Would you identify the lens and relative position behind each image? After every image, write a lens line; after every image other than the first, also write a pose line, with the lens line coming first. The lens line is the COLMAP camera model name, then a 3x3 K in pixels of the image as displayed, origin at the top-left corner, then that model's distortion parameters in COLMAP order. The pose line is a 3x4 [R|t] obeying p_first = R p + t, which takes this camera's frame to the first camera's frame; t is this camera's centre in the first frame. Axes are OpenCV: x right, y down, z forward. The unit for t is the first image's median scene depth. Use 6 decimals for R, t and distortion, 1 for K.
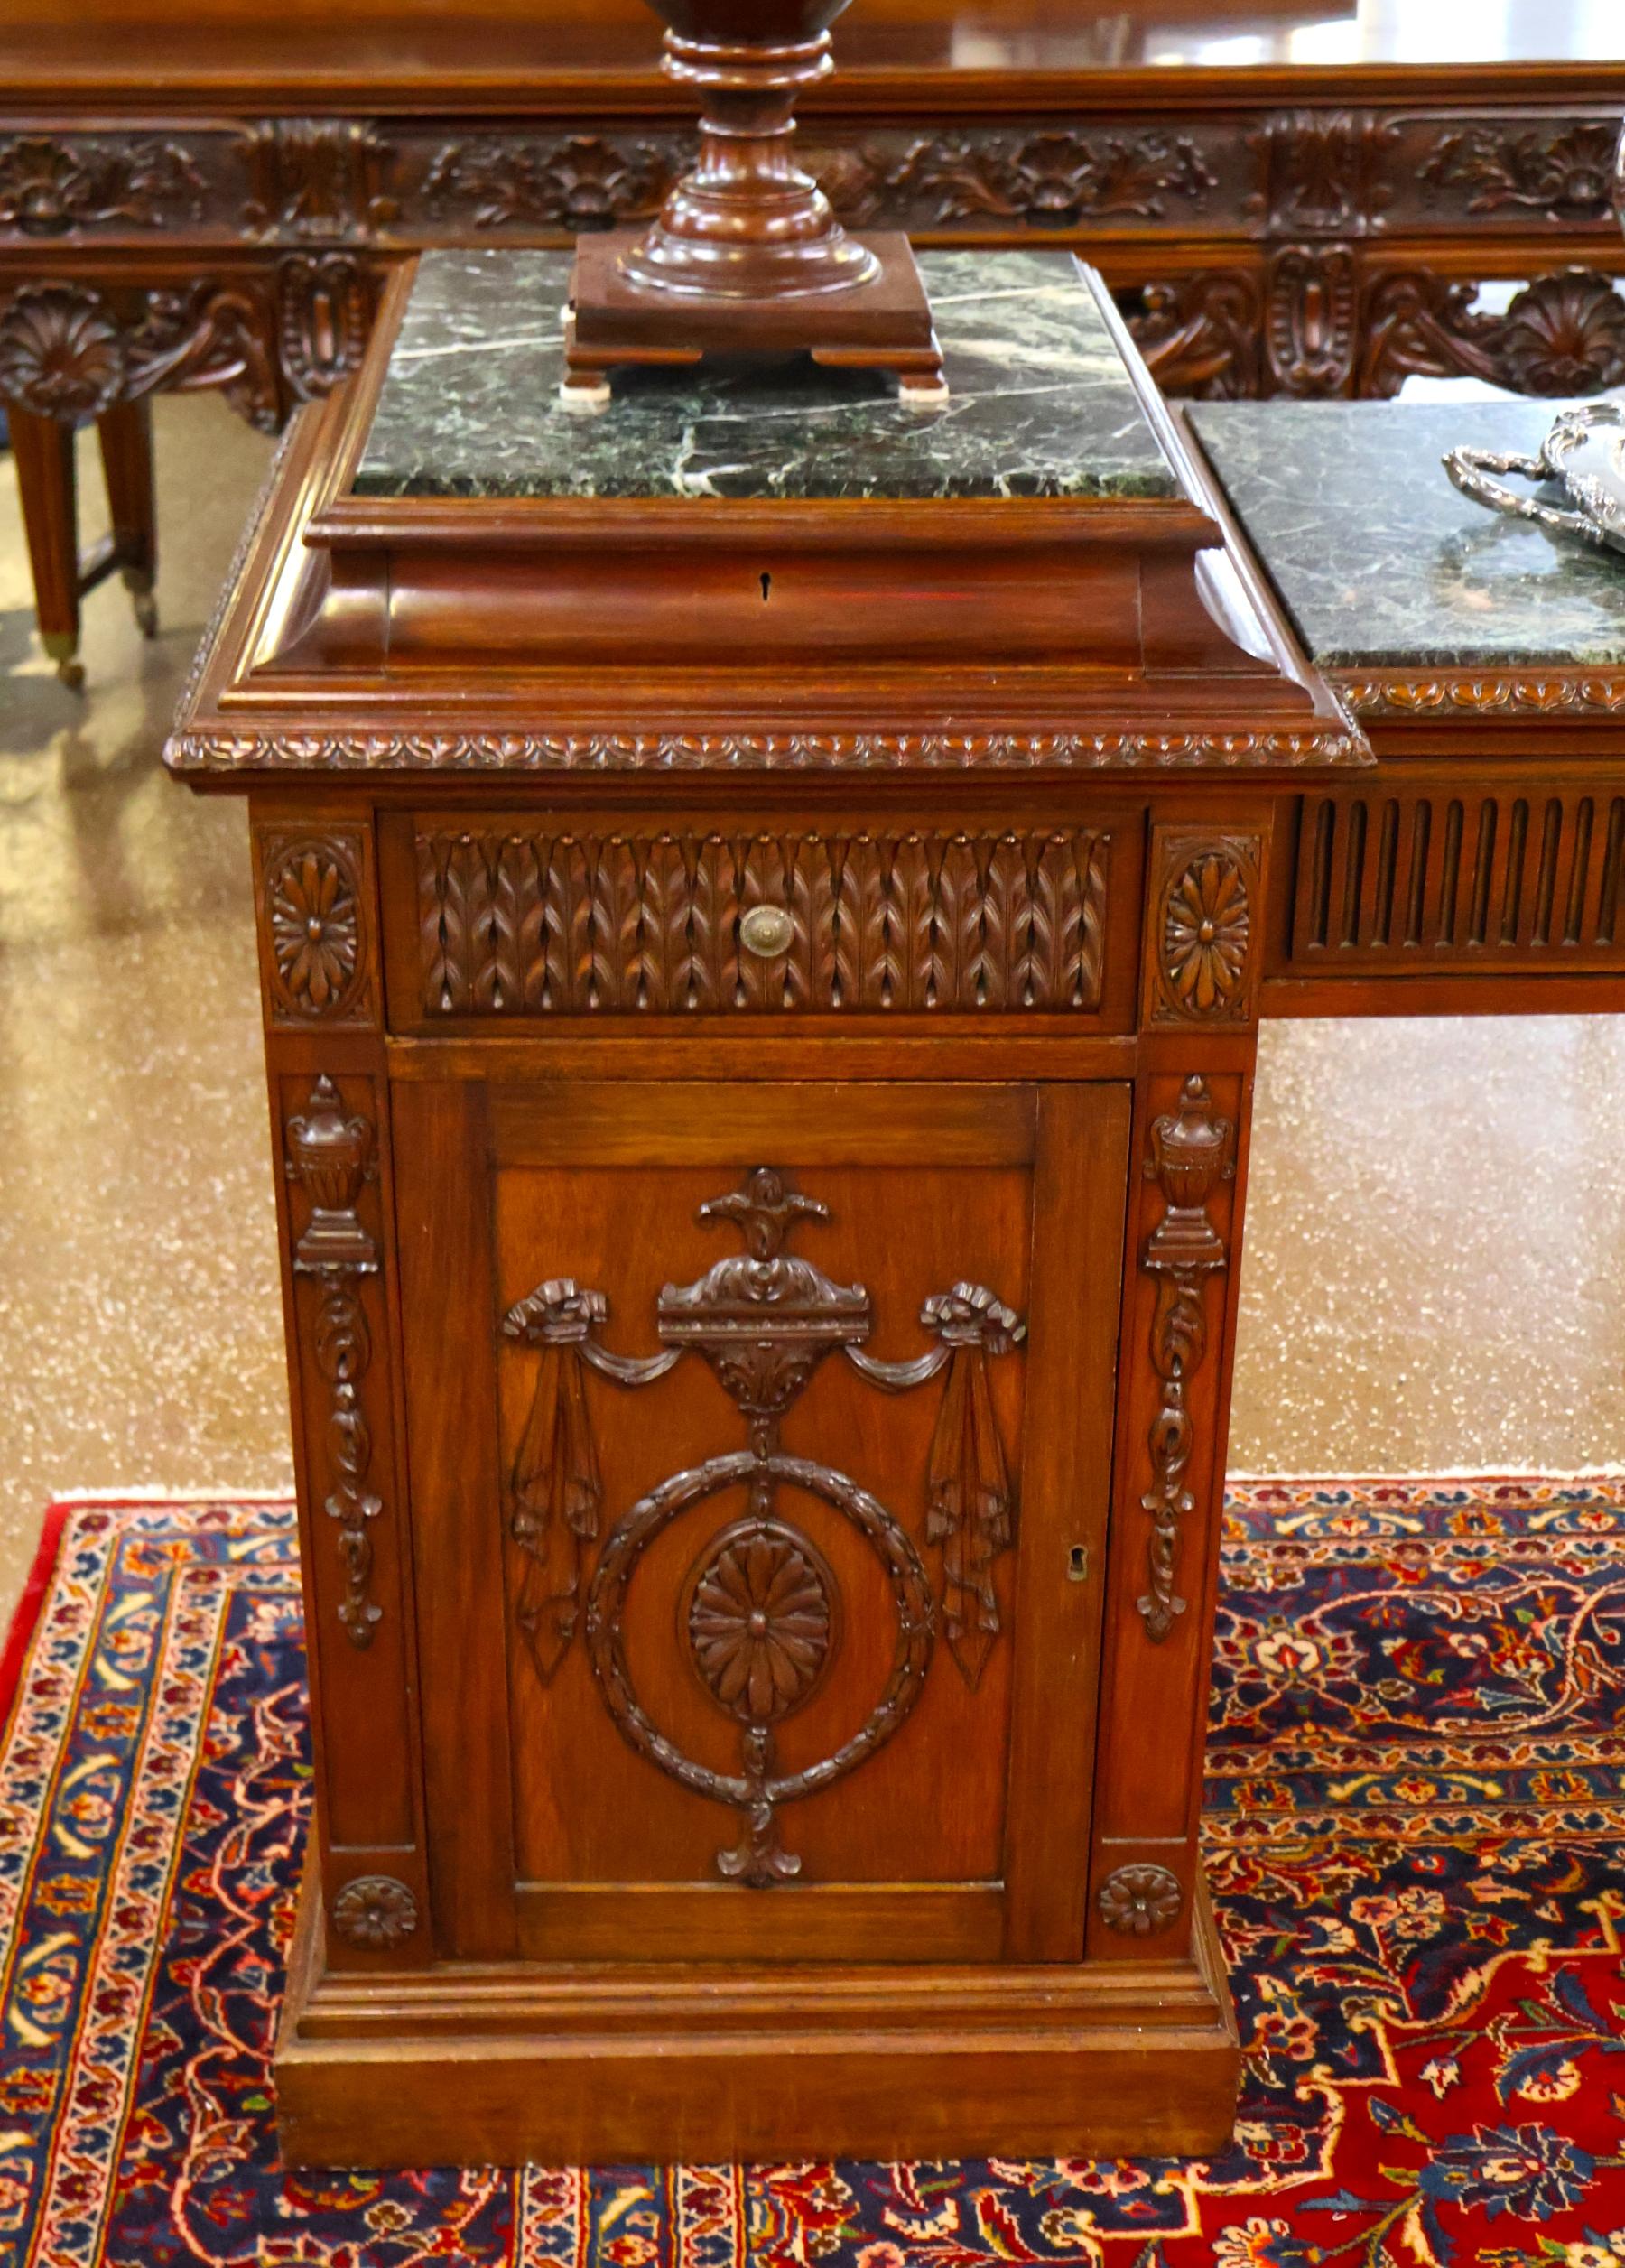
lens RADIAL K [[3521.5, 0, 788.6], [0, 3521.5, 1209.1], [0, 0, 1]] dist [-0.005173, 0.000000]
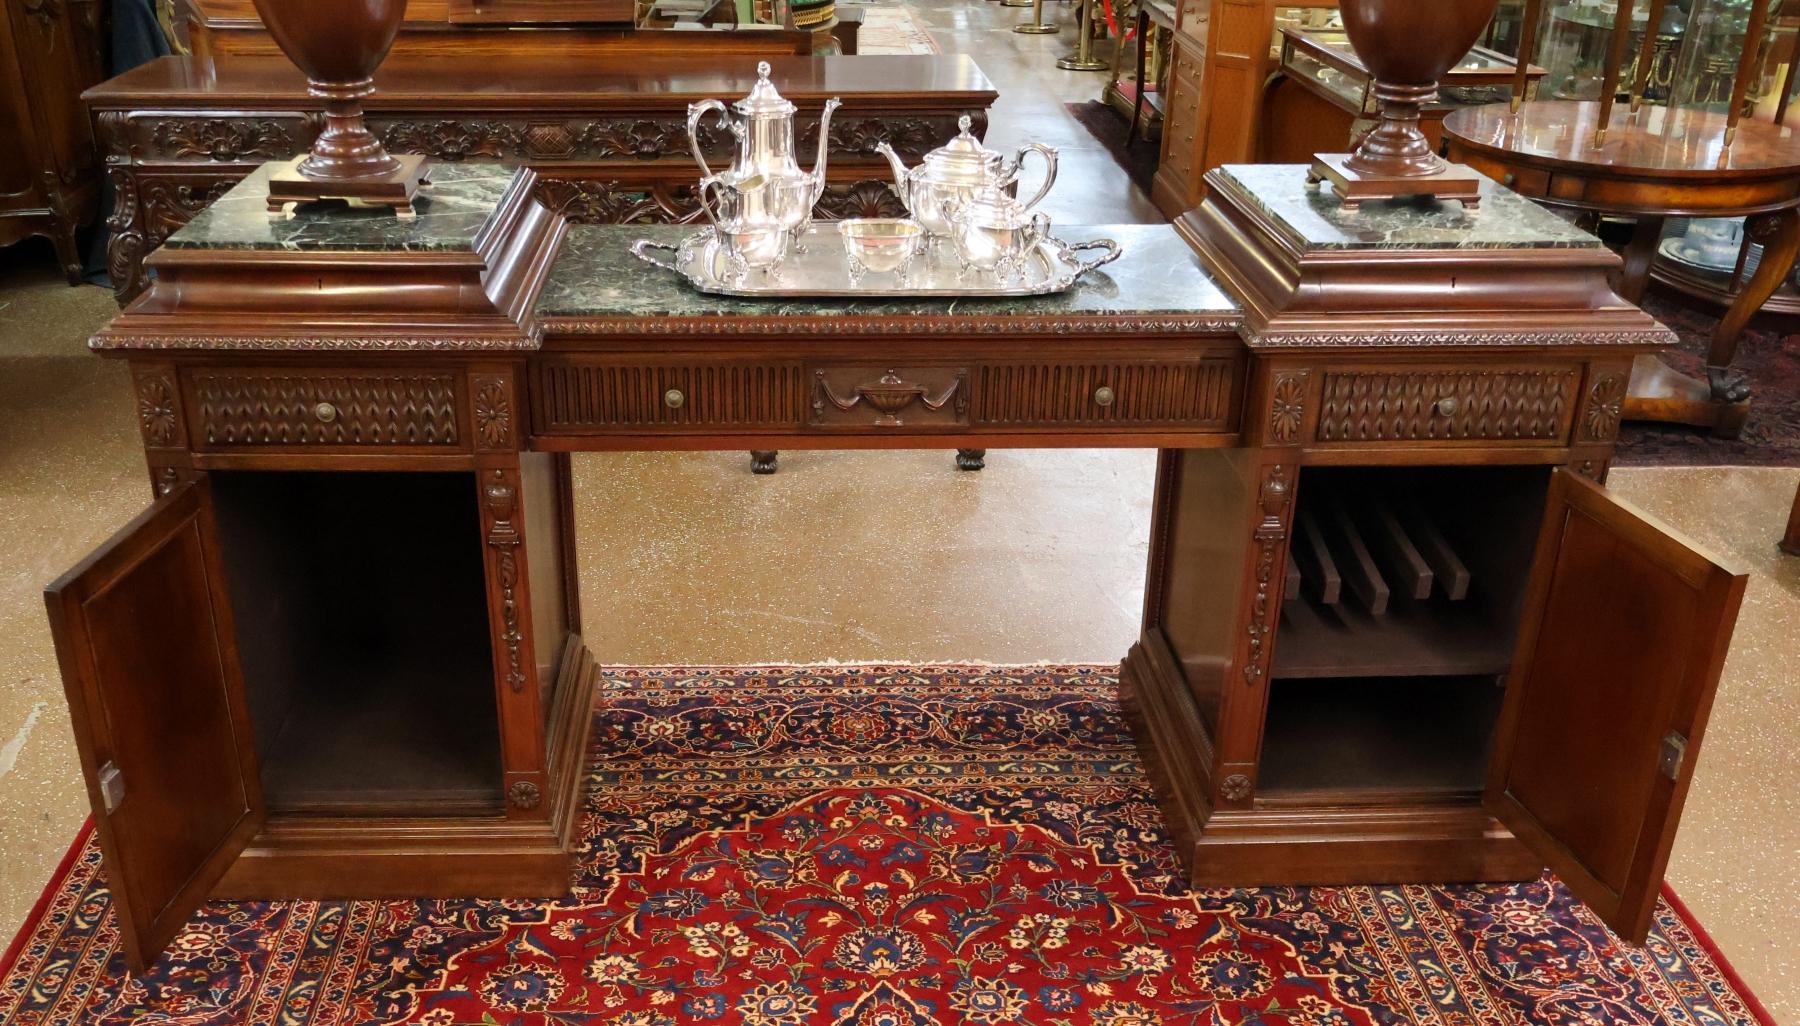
lens RADIAL K [[1693.8, 0, 834.8], [0, 1693.8, 666.7], [0, 0, 1]] dist [0.000226, 0.000000]
pose [[0.999947, 0.003484, 0.009676, 0.318950], [-0.003599, 0.999923, 0.011900, 0.084951], [-0.009634, -0.011934, 0.999882, -0.260438]]
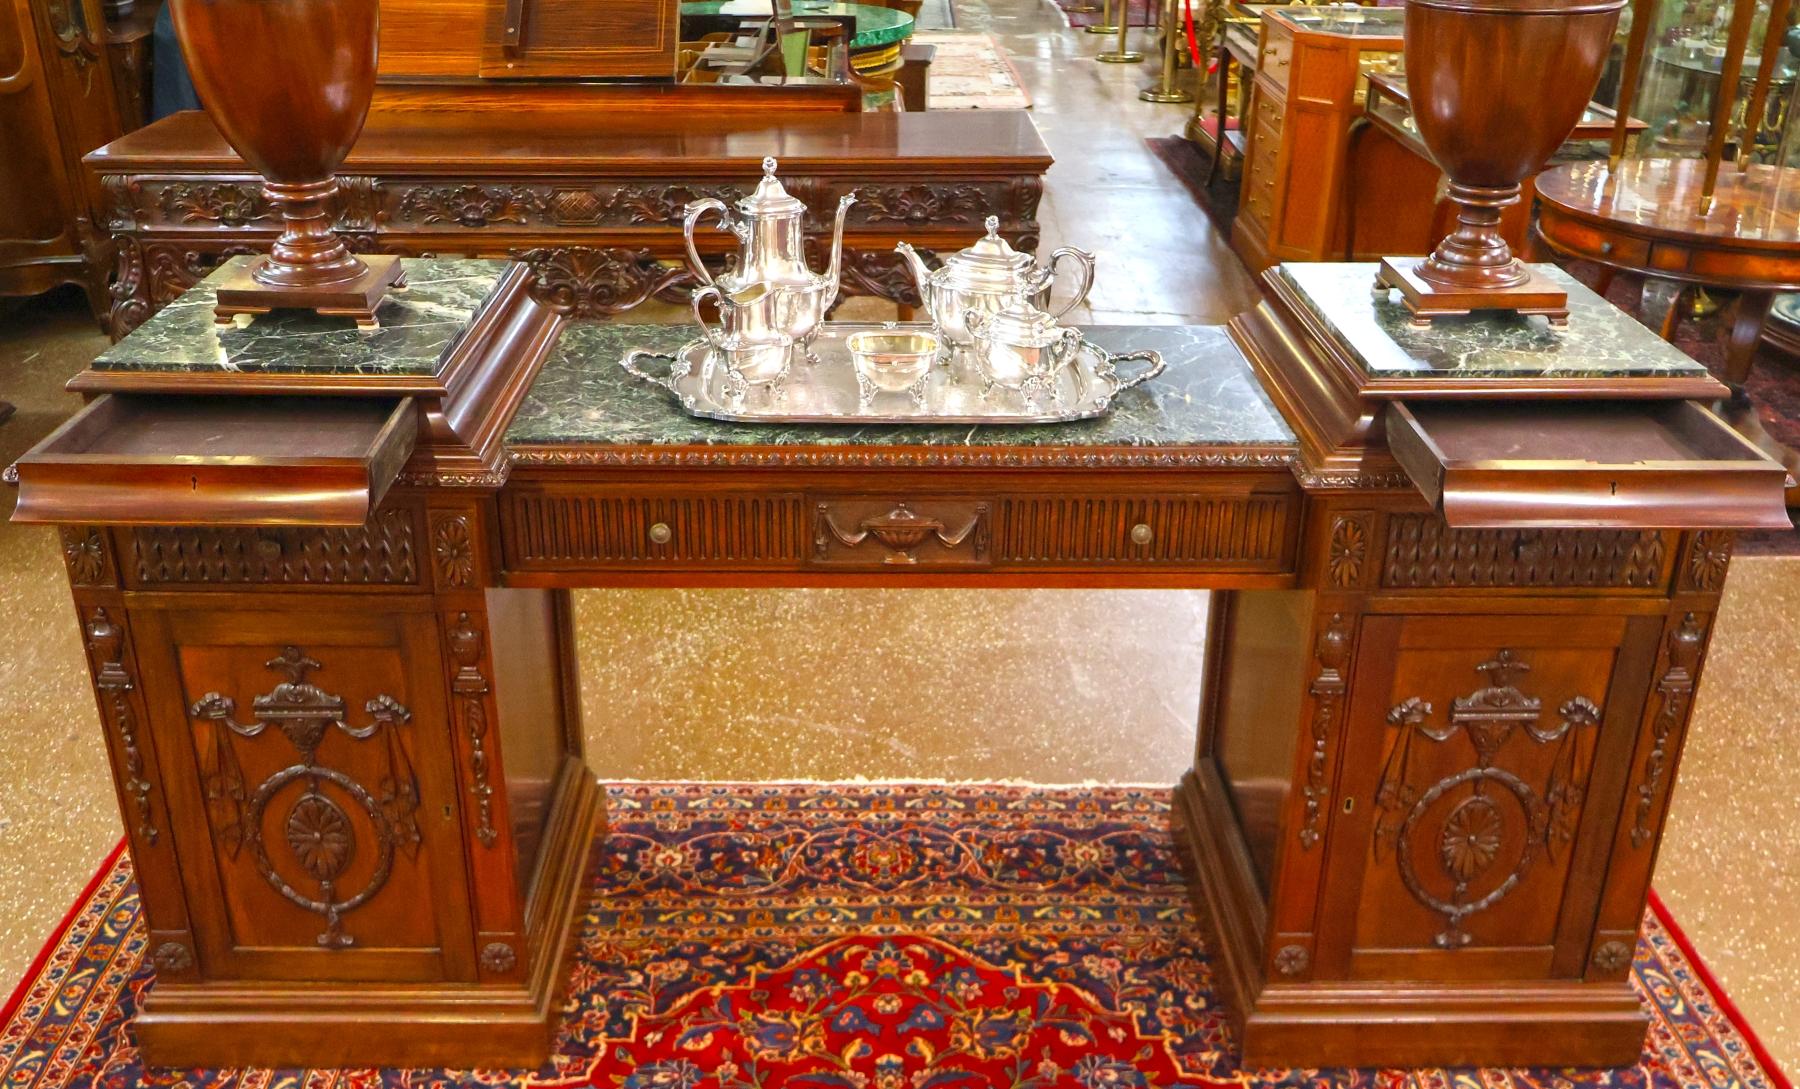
lens RADIAL K [[1702.8, 0, 879.1], [0, 1702.8, 634.4], [0, 0, 1]] dist [0.009298, 0.000000]
pose [[0.999749, 0.014996, -0.016631, 0.372263], [-0.015209, 0.999803, -0.012748, -0.010638], [0.016436, 0.012998, 0.999780, -0.142684]]
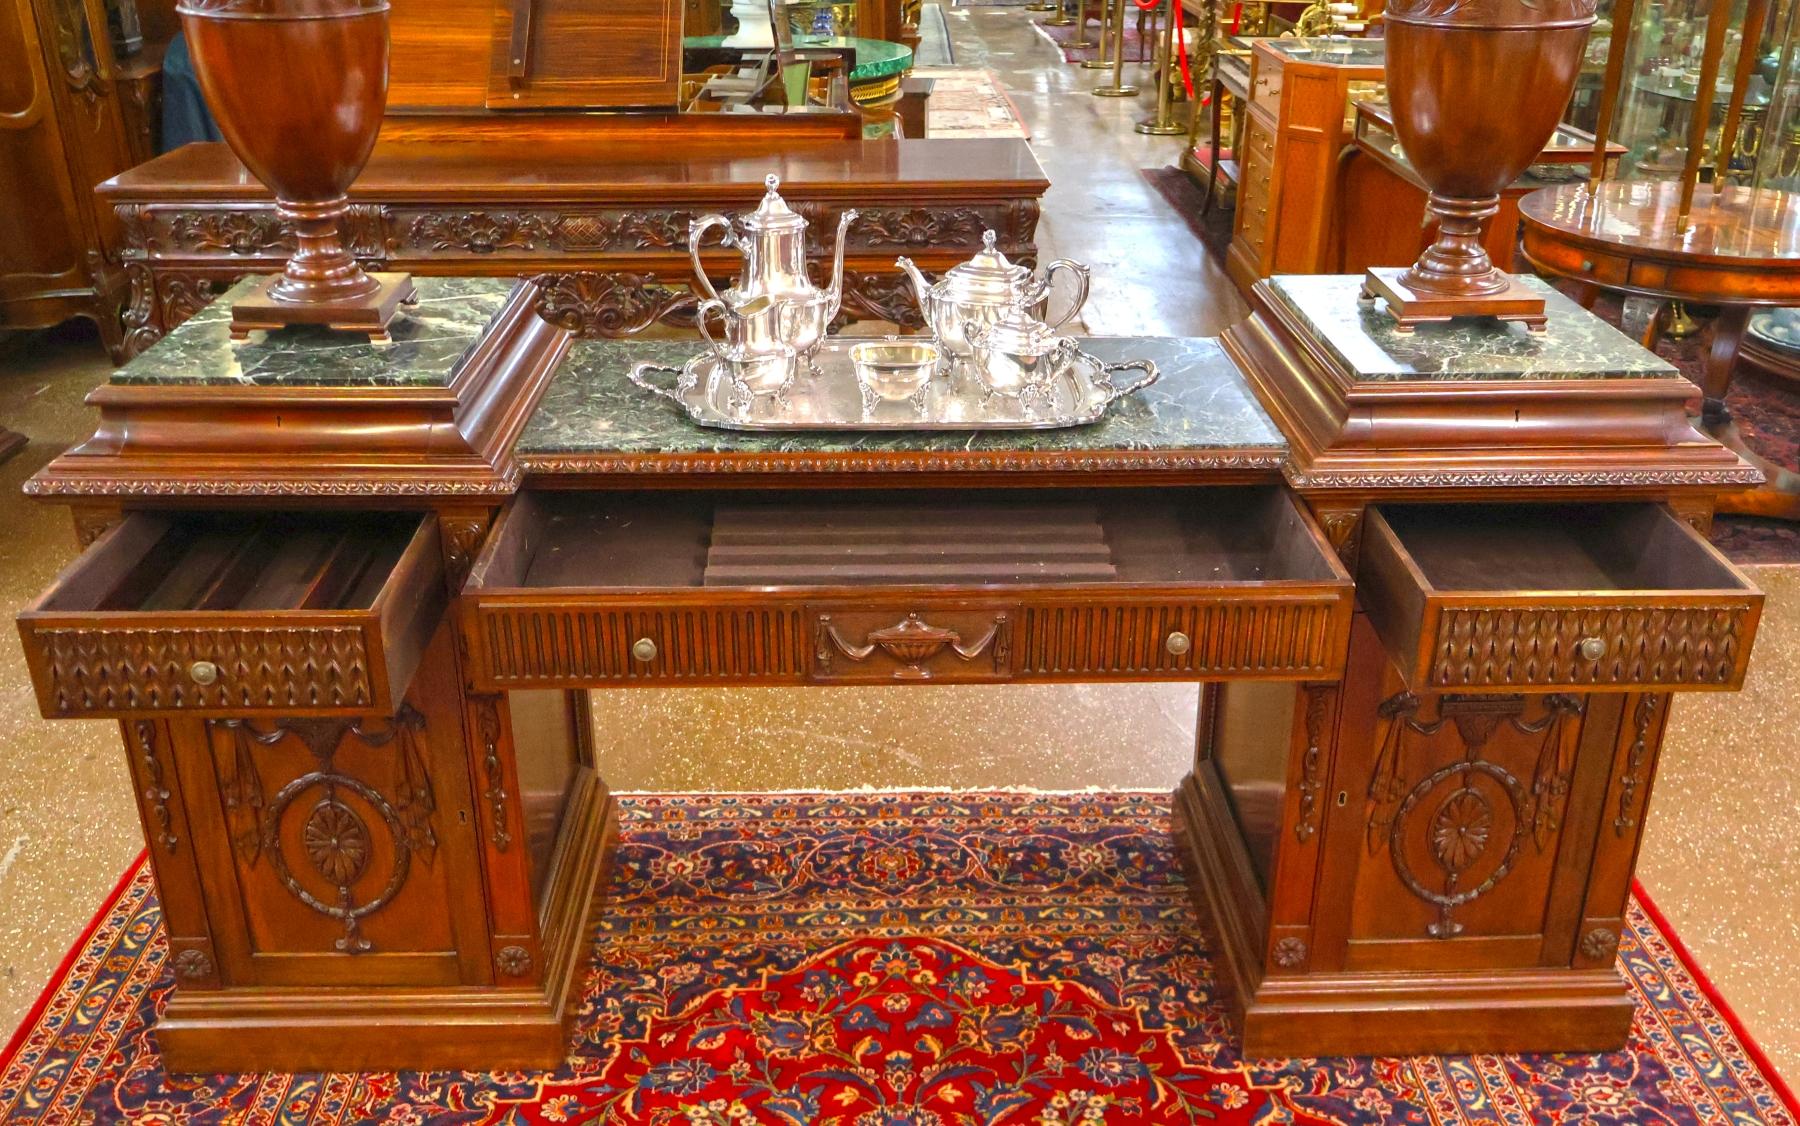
lens RADIAL K [[1687.7, 0, 913.2], [0, 1687.7, 651.8], [0, 0, 1]] dist [0.001098, 0.000000]
pose [[0.999994, 0.003488, -0.000512, 0.373943], [-0.003498, 0.999760, -0.021633, 0.008674], [0.000436, 0.021634, 0.999766, -0.159224]]
